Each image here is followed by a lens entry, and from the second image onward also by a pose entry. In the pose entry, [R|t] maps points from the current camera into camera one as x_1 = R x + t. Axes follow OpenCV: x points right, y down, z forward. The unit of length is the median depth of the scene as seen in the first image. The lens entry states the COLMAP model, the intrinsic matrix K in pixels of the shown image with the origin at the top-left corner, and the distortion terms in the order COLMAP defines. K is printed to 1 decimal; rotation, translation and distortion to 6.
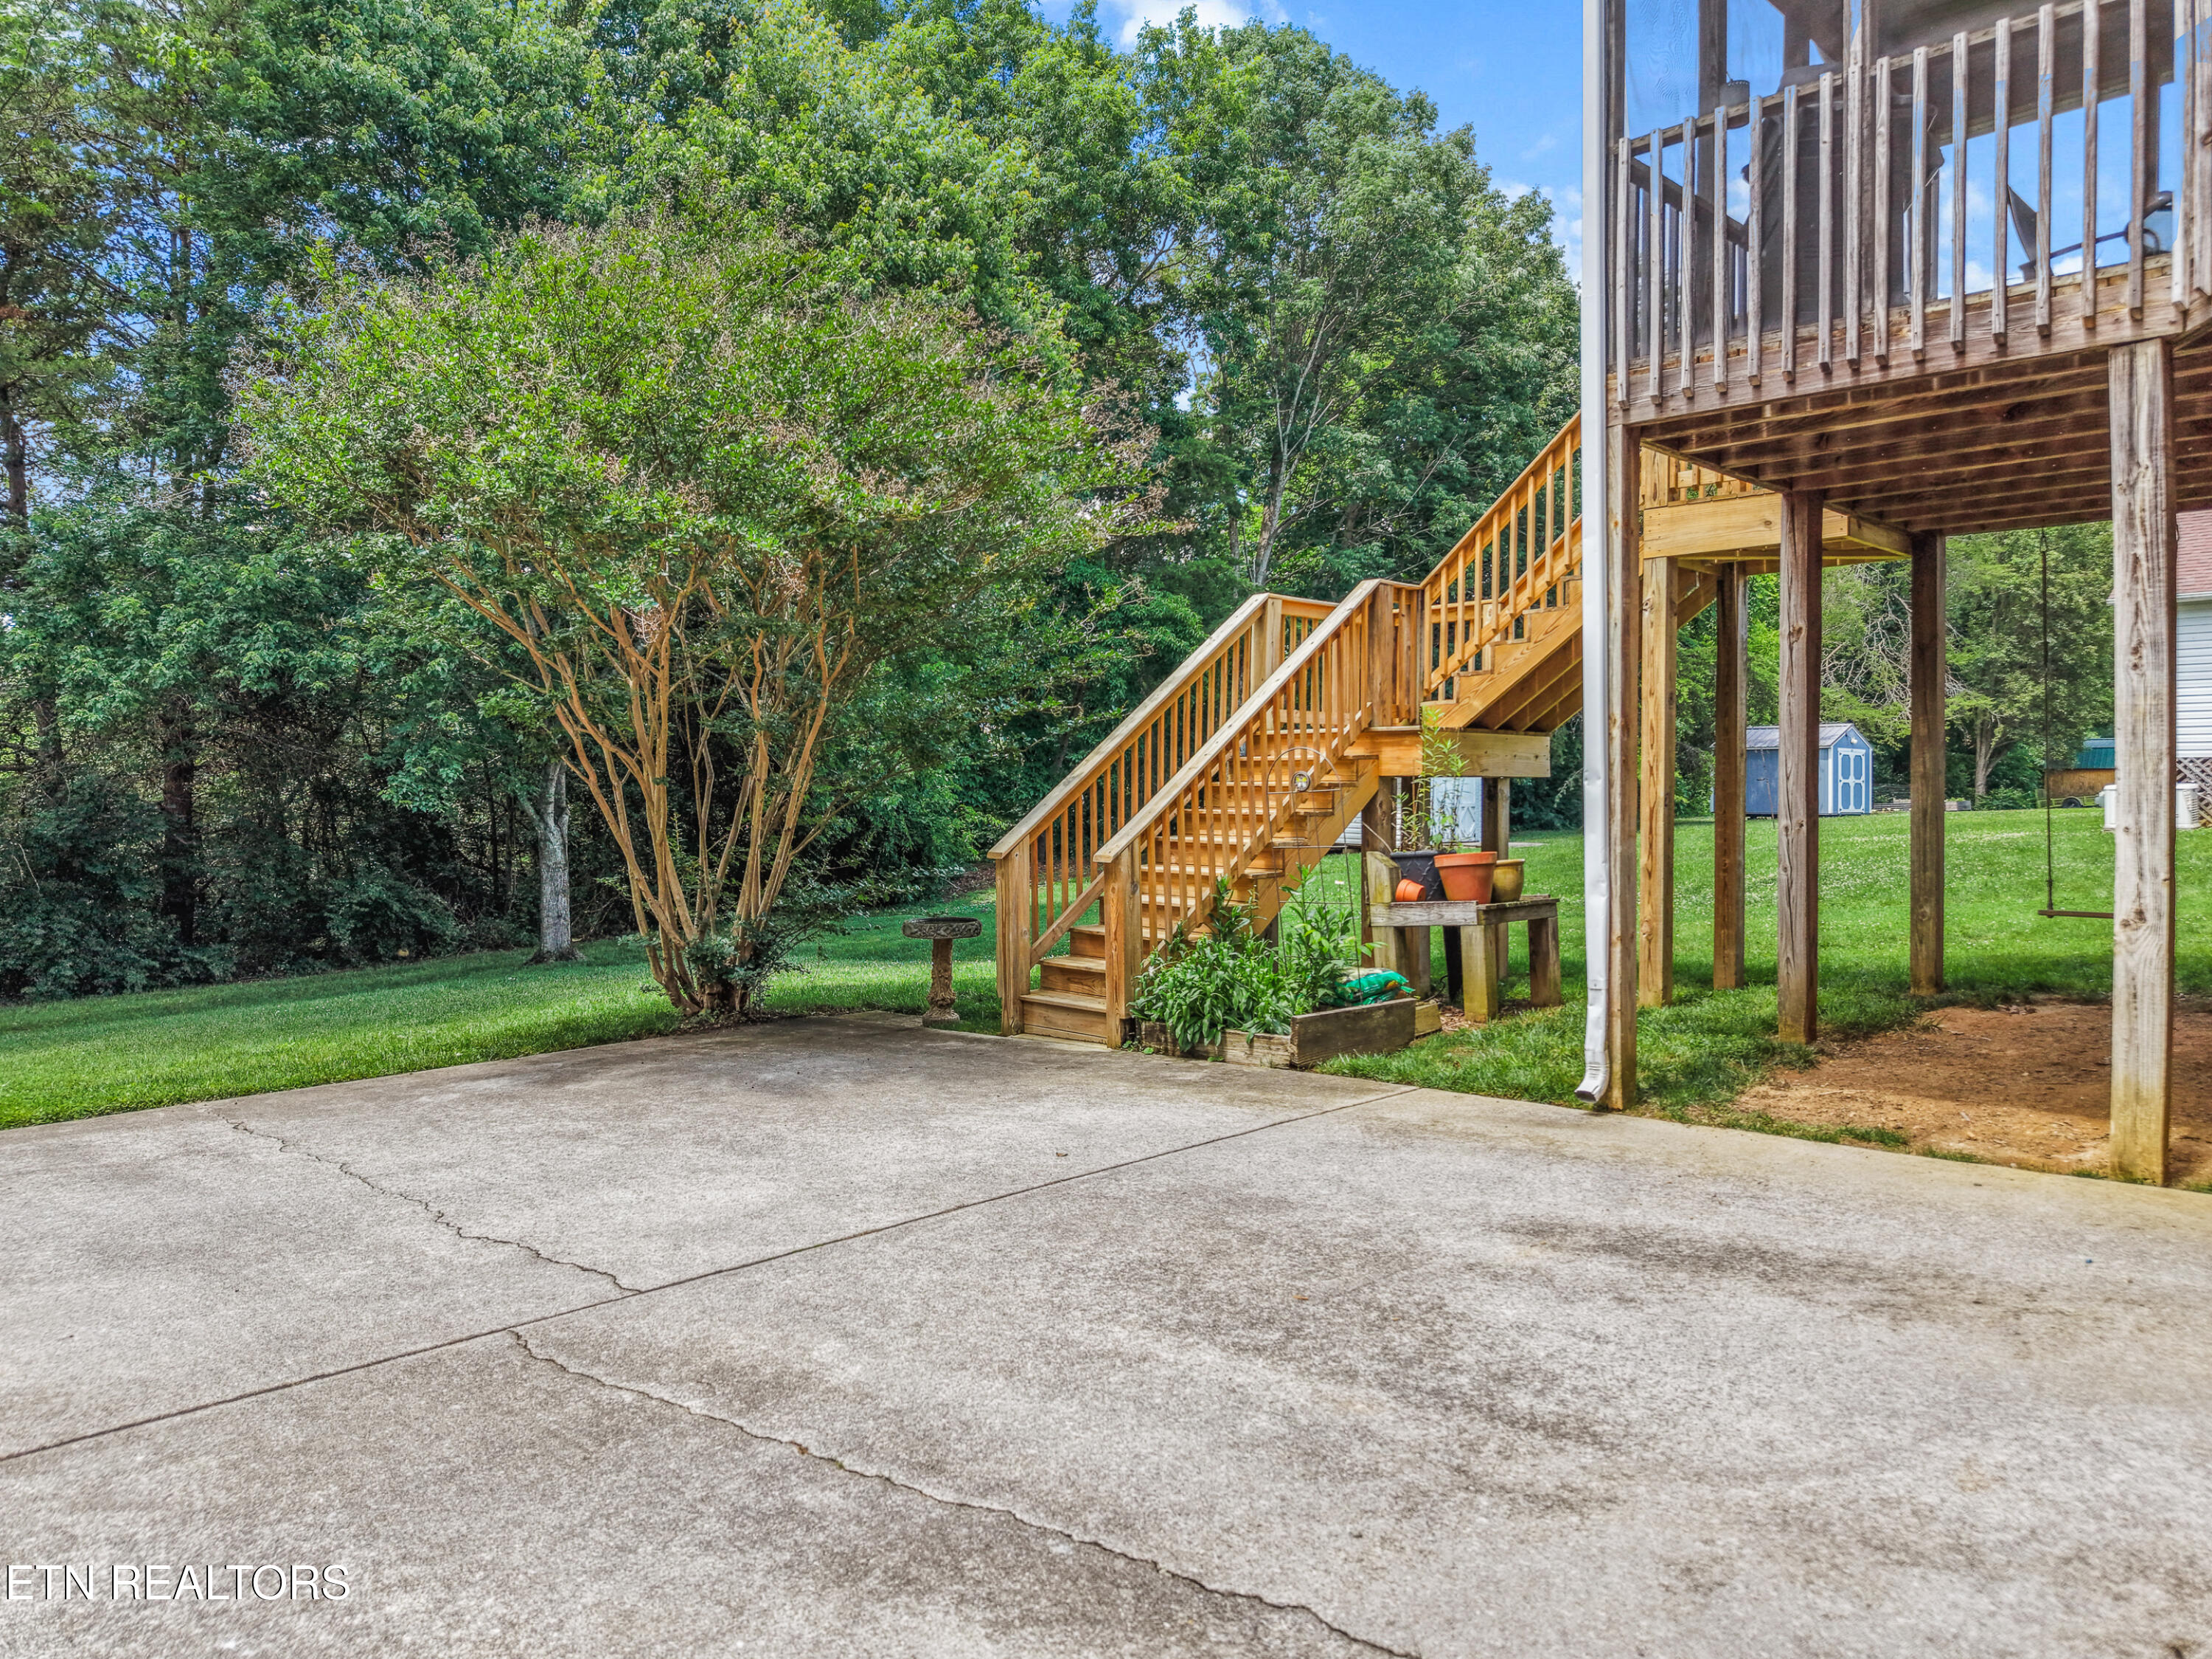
lens RADIAL K [[1521.0, 0, 1106.0], [0, 1521.0, 829.5], [0, 0, 1]] dist [-0.005975, -0.003563]
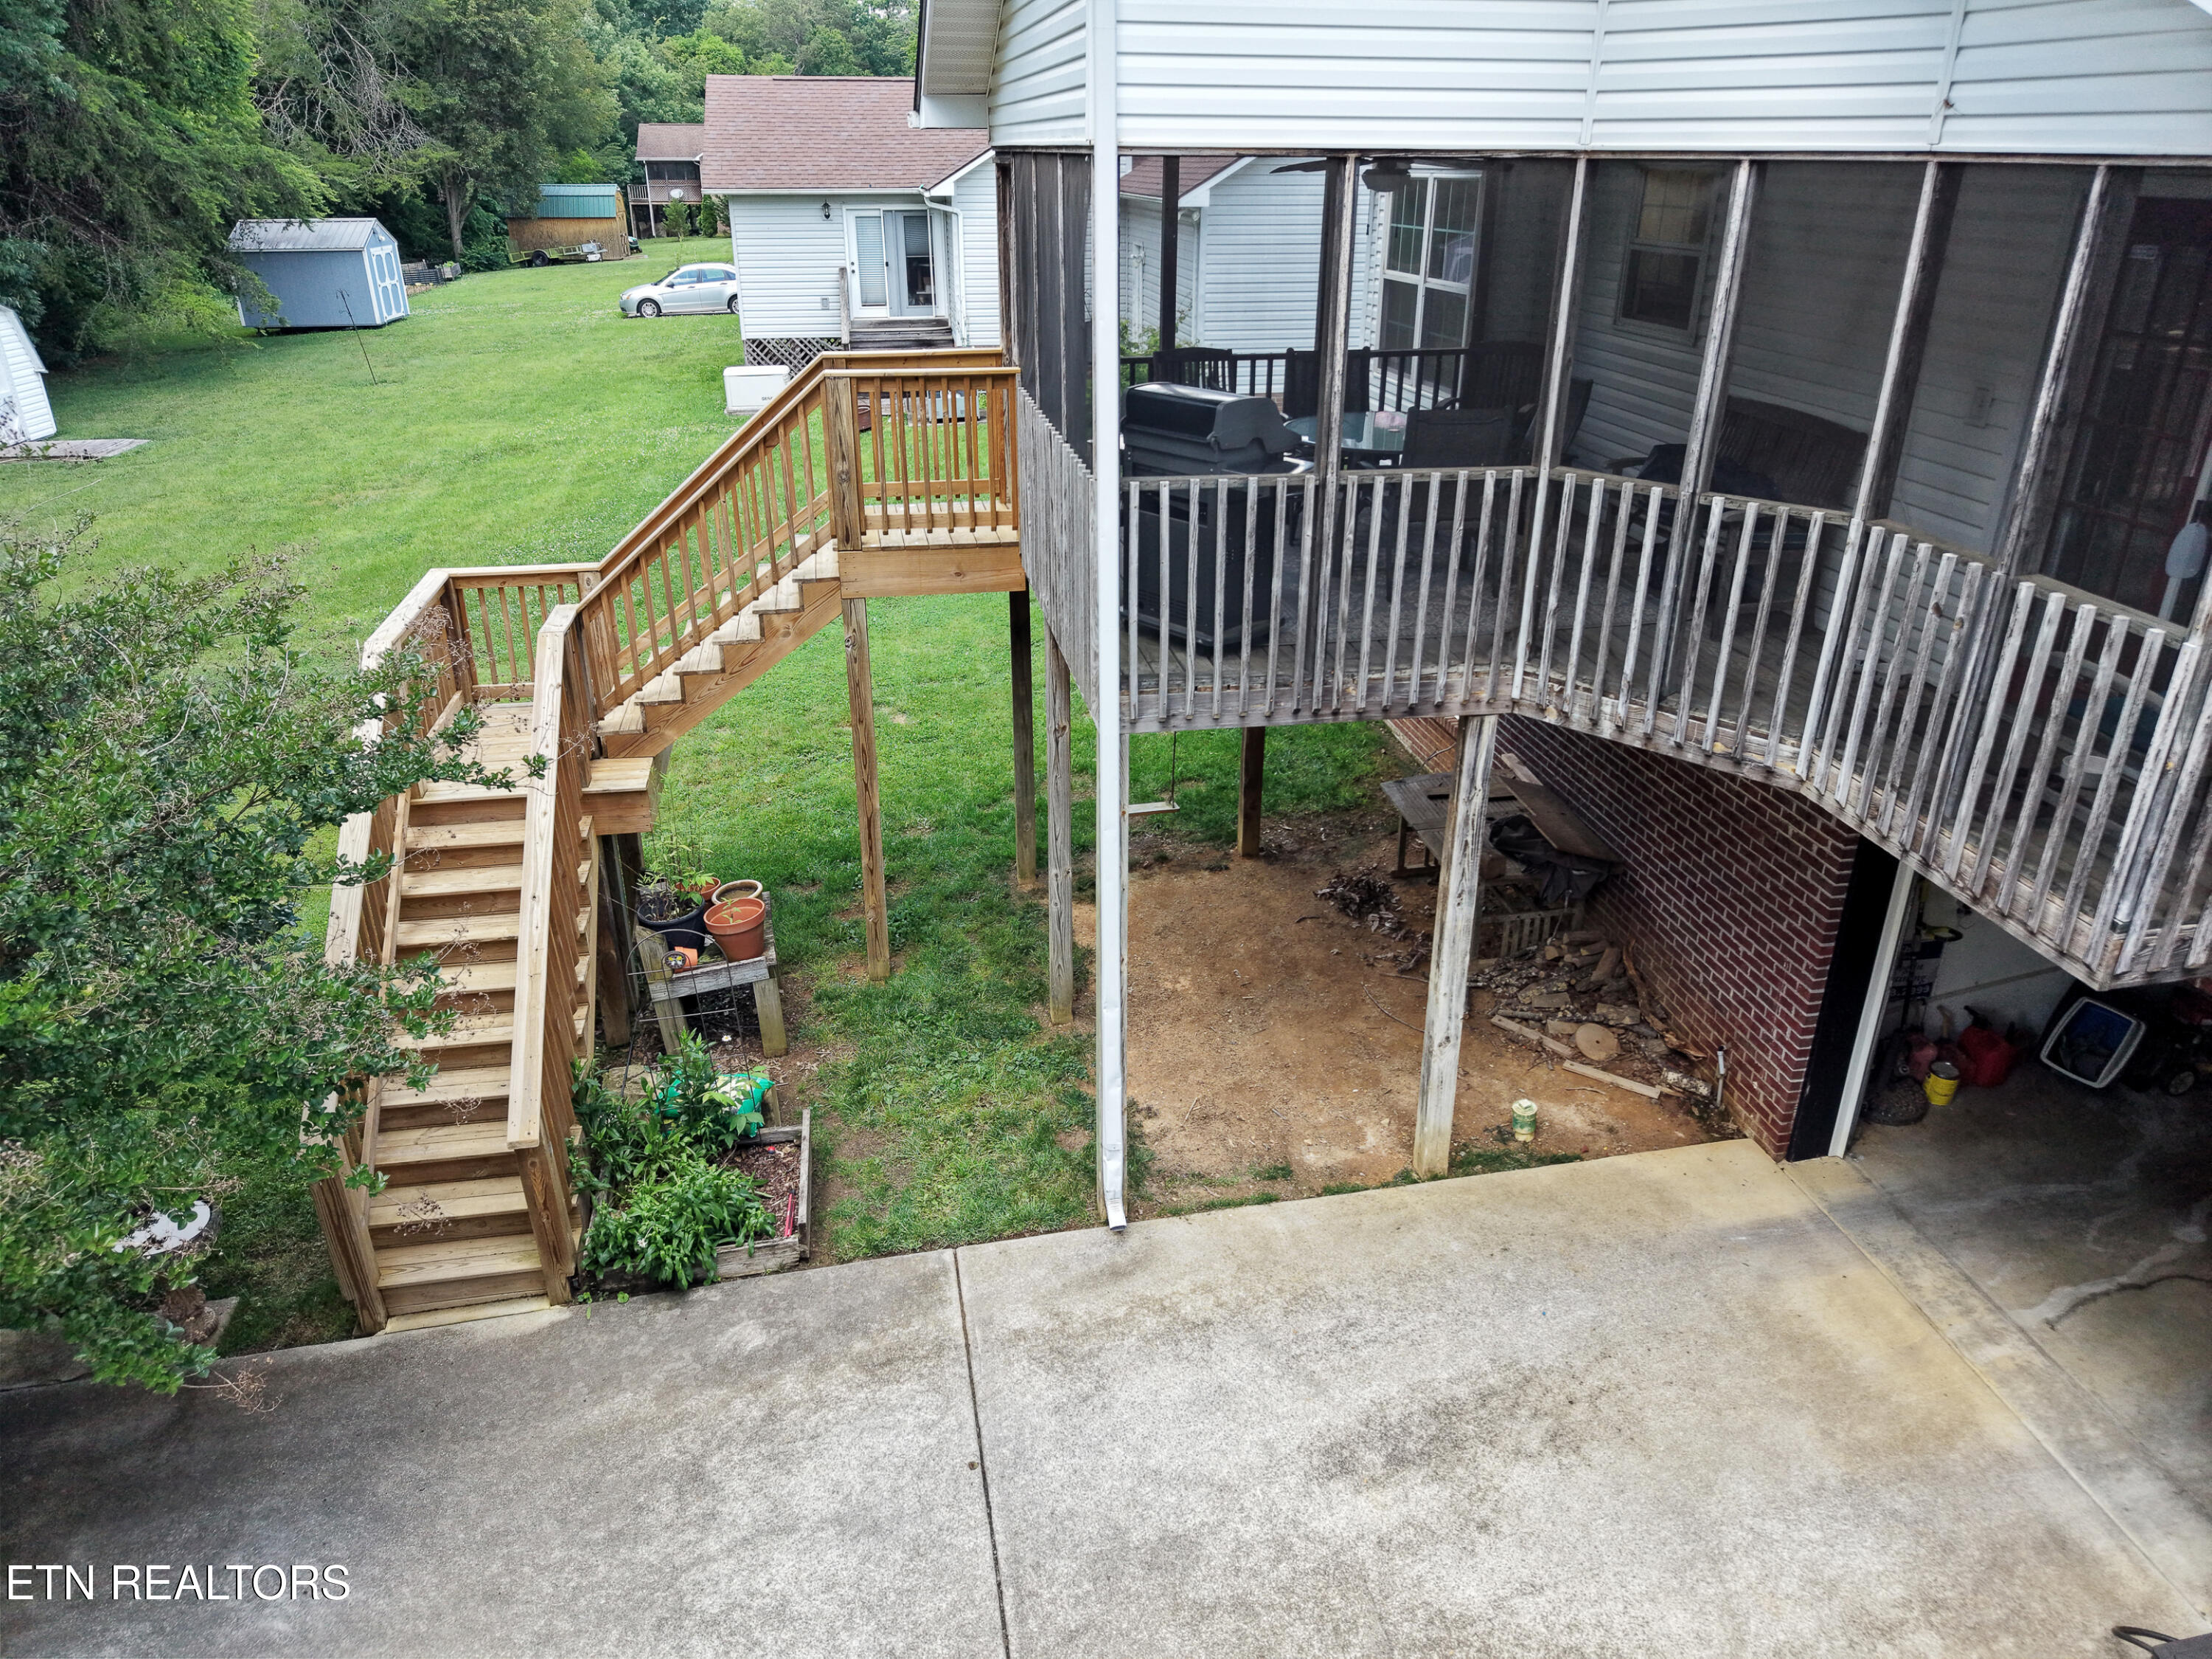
lens RADIAL K [[1475.3, 0, 1106.0], [0, 1475.3, 829.5], [0, 0, 1]] dist [0.006053, 0.003068]
pose [[0.559381, -0.349871, 0.751454, -0.079382], [0.011856, 0.909840, 0.414789, -0.100567], [-0.828826, -0.223116, 0.513096, 0.066365]]
